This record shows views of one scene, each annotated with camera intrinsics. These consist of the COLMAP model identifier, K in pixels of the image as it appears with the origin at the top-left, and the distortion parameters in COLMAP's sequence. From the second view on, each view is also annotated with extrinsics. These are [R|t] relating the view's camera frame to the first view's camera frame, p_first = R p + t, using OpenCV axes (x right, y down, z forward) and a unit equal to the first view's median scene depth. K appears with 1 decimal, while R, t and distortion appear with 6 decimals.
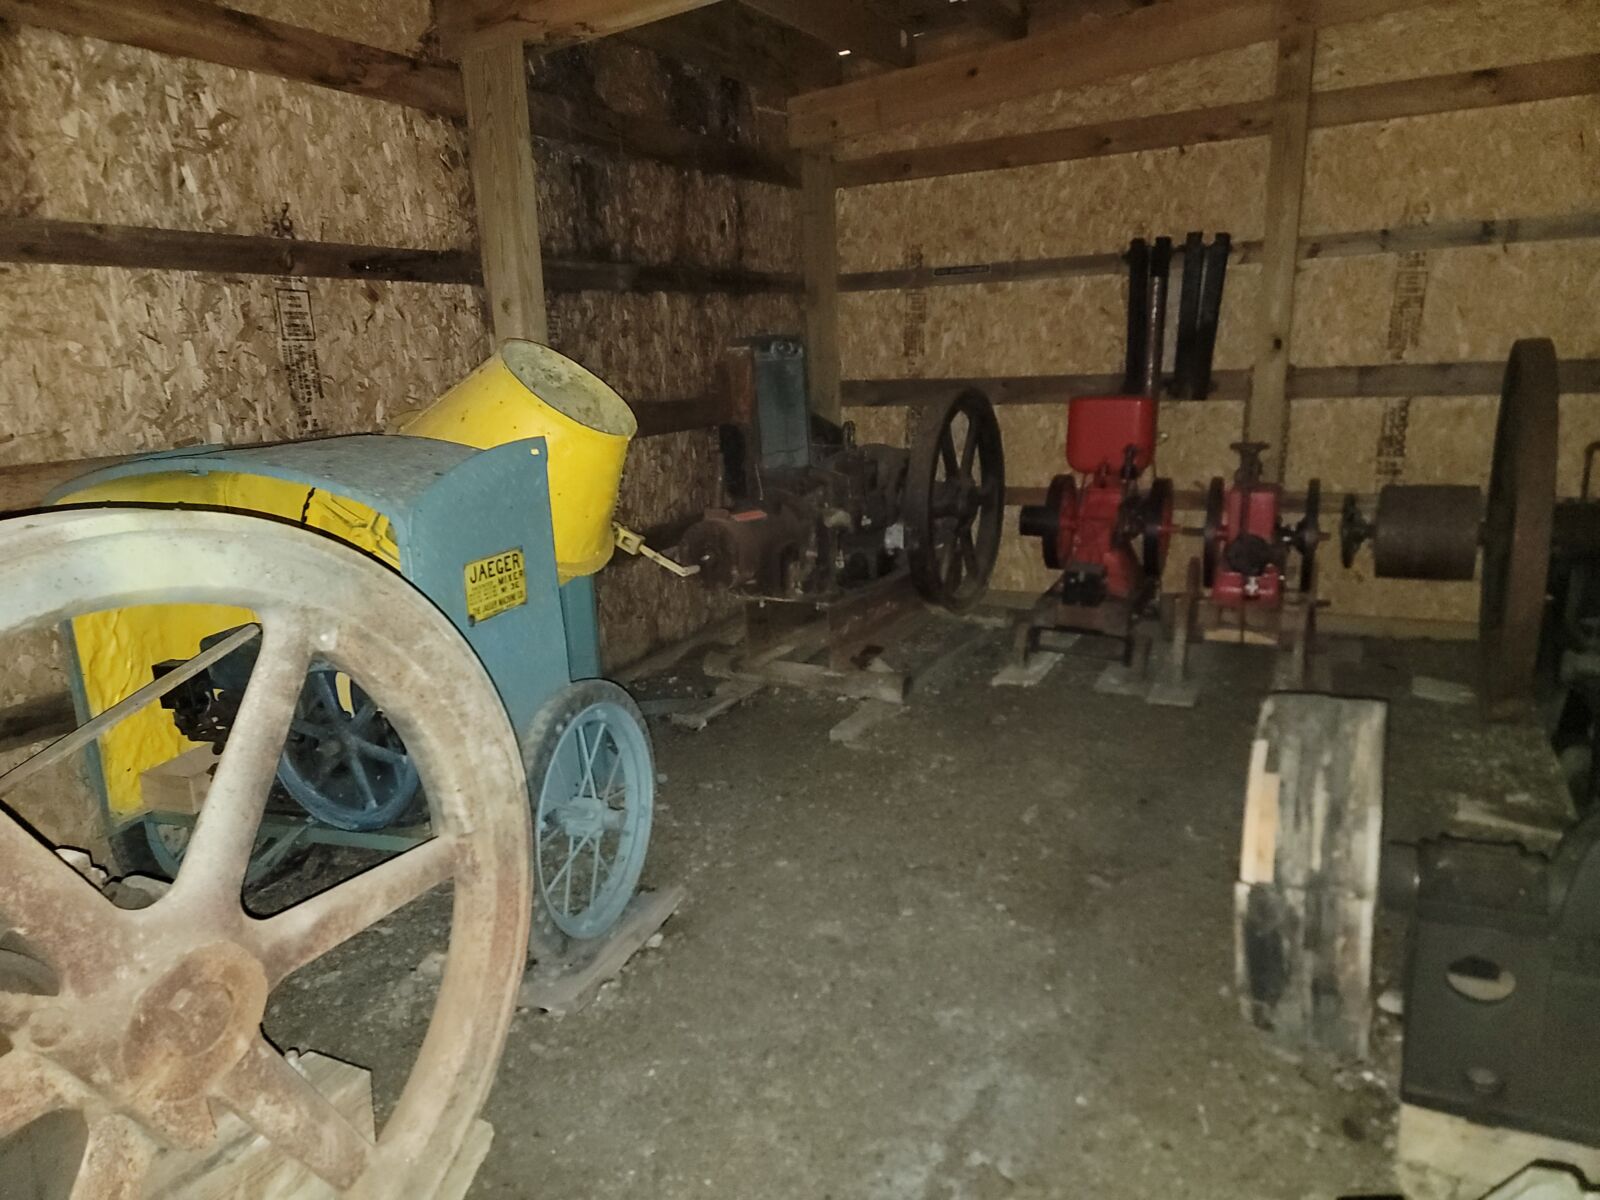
lens RADIAL K [[1116.6, 0, 800.0], [0, 1116.6, 600.0], [0, 0, 1]] dist [0.096552, -0.082504]
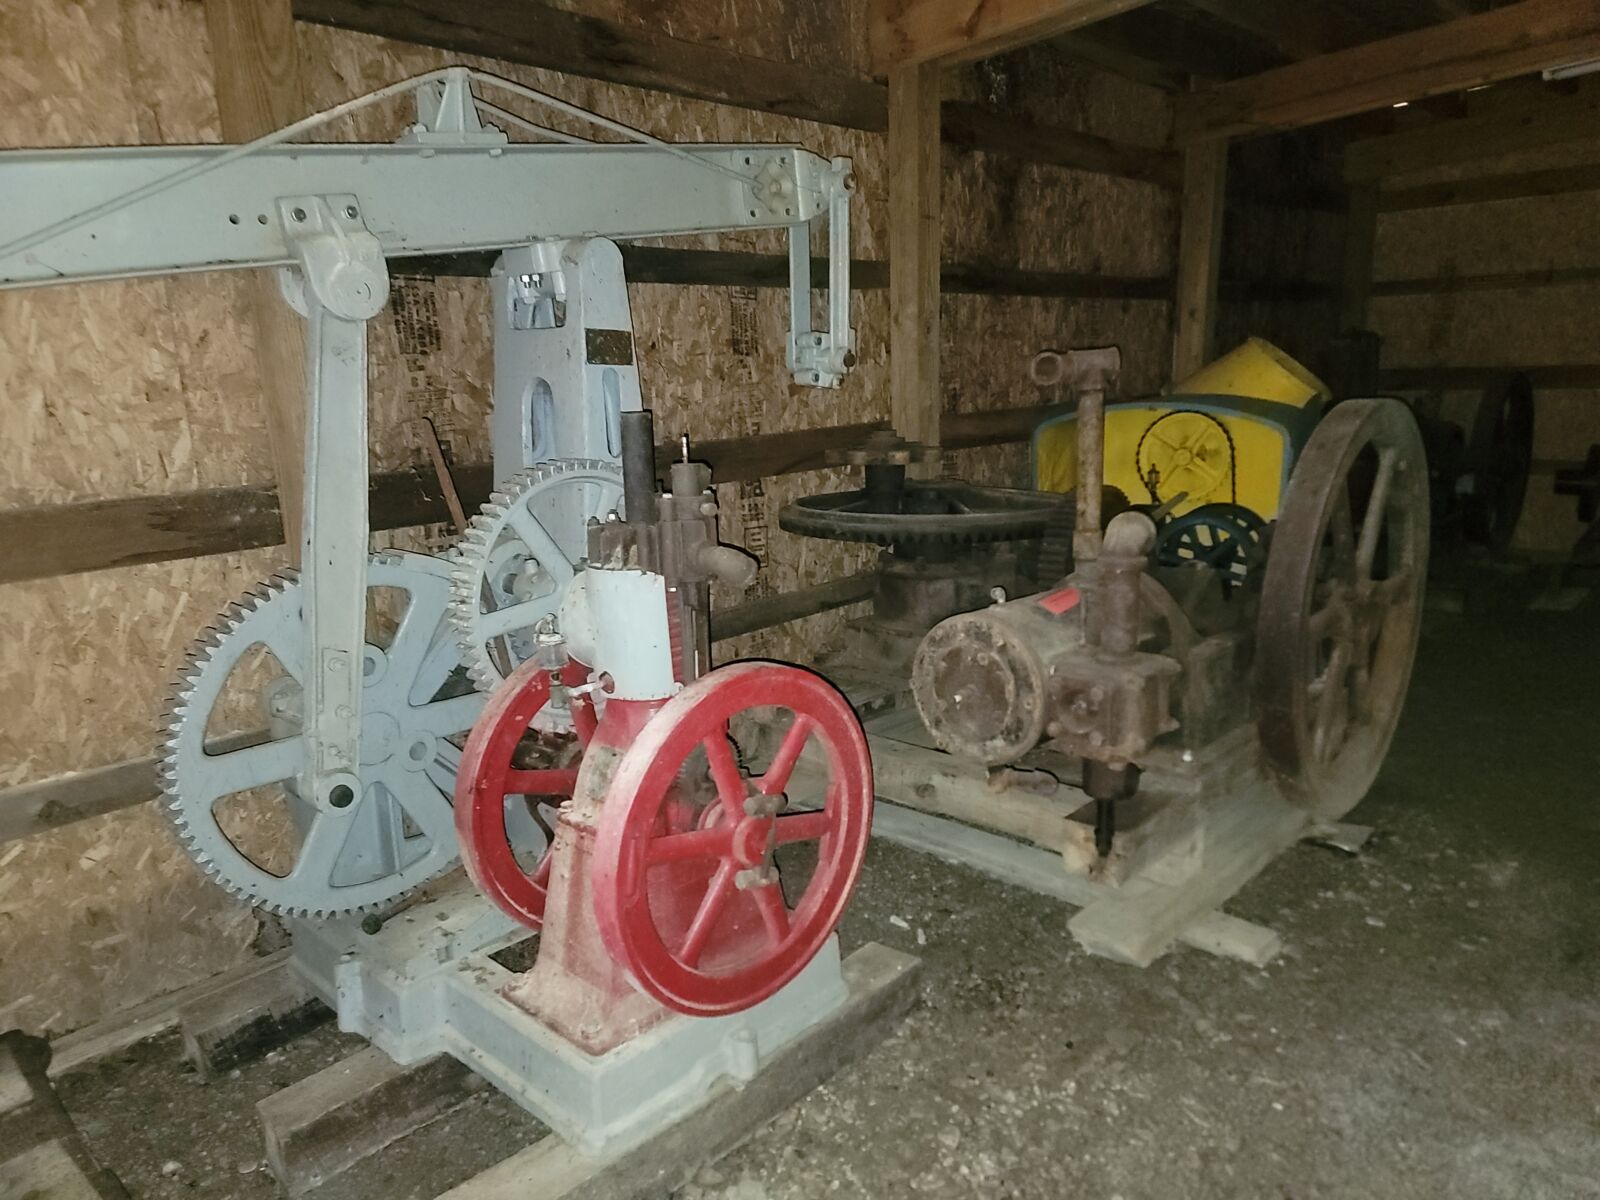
lens RADIAL K [[1116.6, 0, 800.0], [0, 1116.6, 600.0], [0, 0, 1]] dist [0.096552, -0.082504]
pose [[0.967800, 0.061695, -0.244041, -0.267321], [-0.061641, 0.998067, 0.007865, 0.092377], [0.244055, 0.007431, 0.969733, -0.387393]]
